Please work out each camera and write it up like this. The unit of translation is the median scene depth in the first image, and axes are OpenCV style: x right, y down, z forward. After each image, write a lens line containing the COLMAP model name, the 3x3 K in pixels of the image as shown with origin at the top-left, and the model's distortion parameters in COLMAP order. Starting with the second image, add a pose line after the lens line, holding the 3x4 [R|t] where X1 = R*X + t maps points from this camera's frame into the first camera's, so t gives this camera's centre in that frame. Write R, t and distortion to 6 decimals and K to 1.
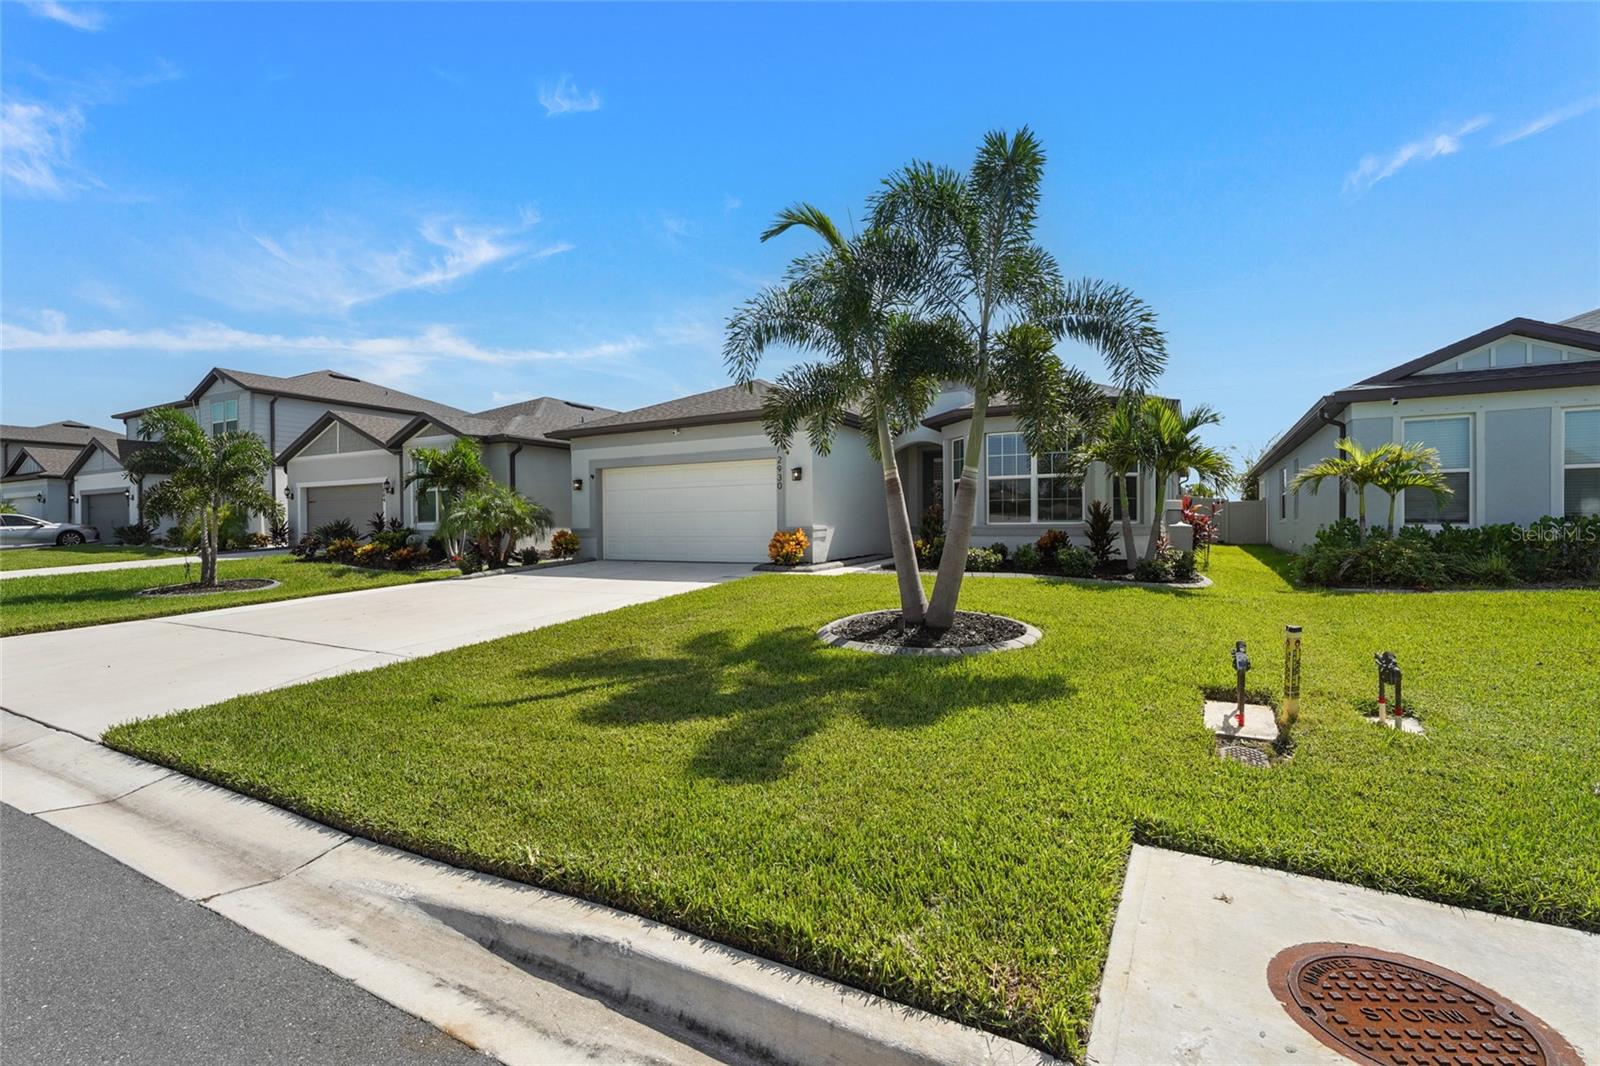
lens RADIAL K [[719.9, 0, 800.0], [0, 719.9, 533.0], [0, 0, 1]] dist [0.001821, 0.000392]
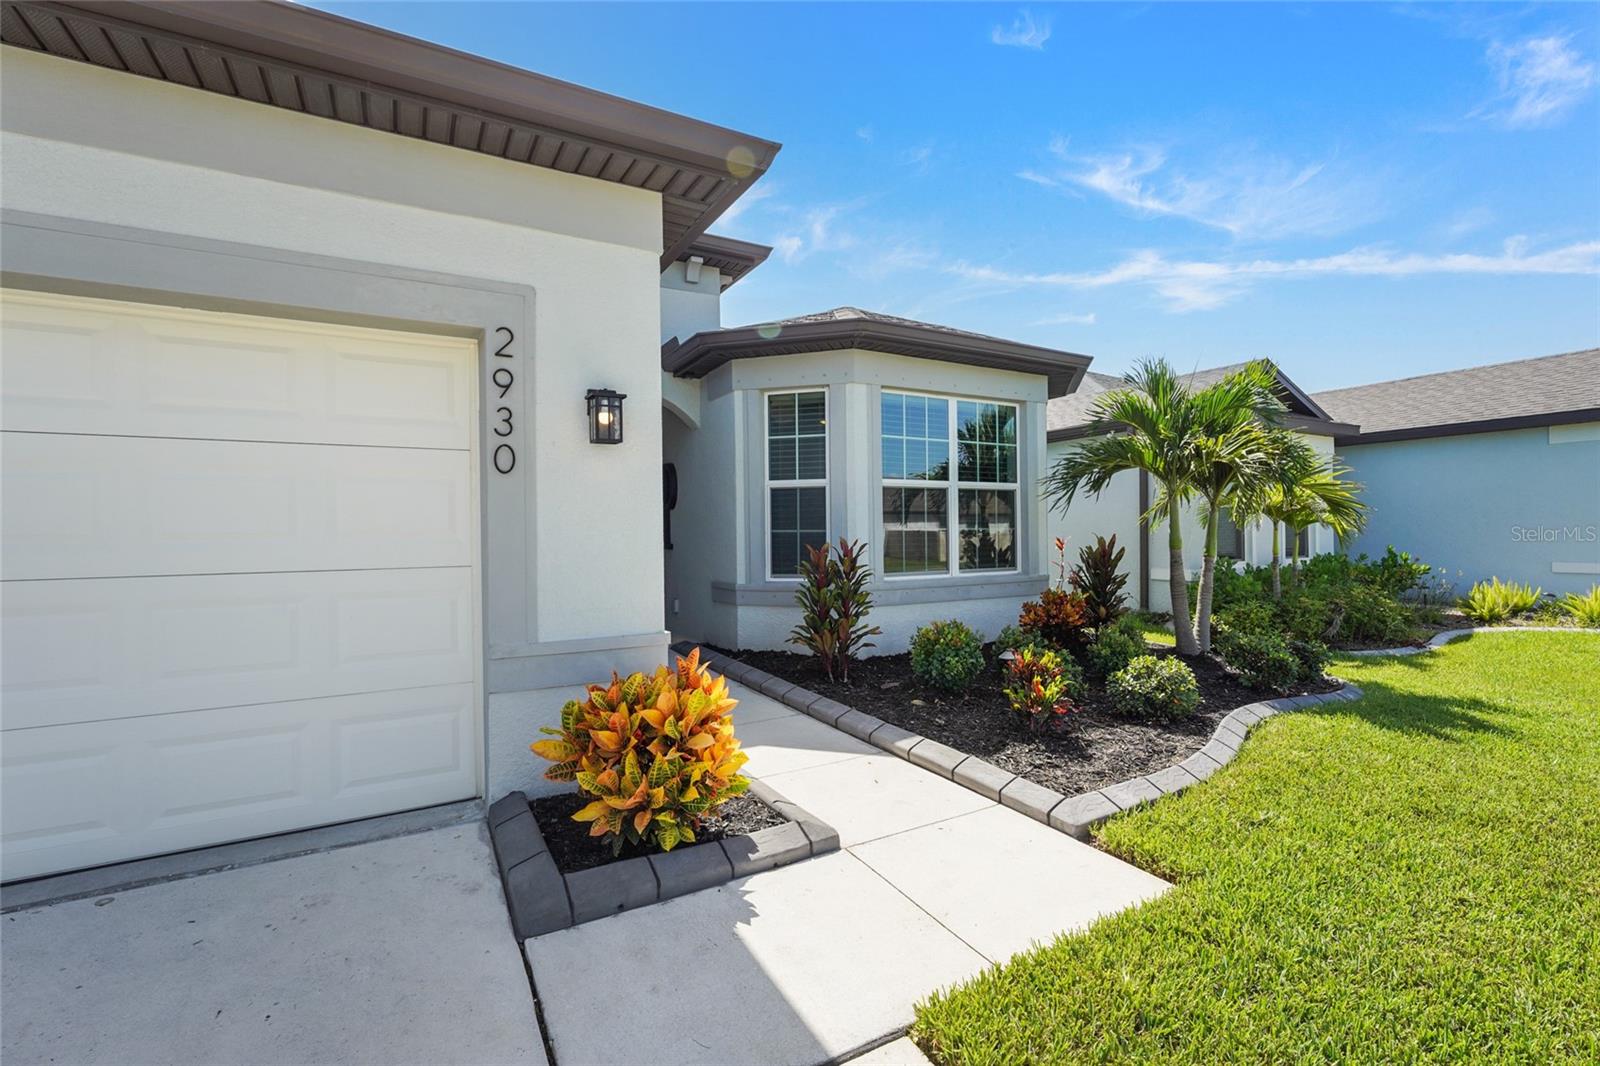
lens RADIAL K [[720.7, 0, 800.0], [0, 720.7, 533.0], [0, 0, 1]] dist [-0.002700, -0.000168]
pose [[0.521765, 0.001458, 0.853088, -0.153918], [0.016030, 0.999805, -0.011513, -0.035634], [-0.852938, 0.019682, 0.521640, 0.735802]]
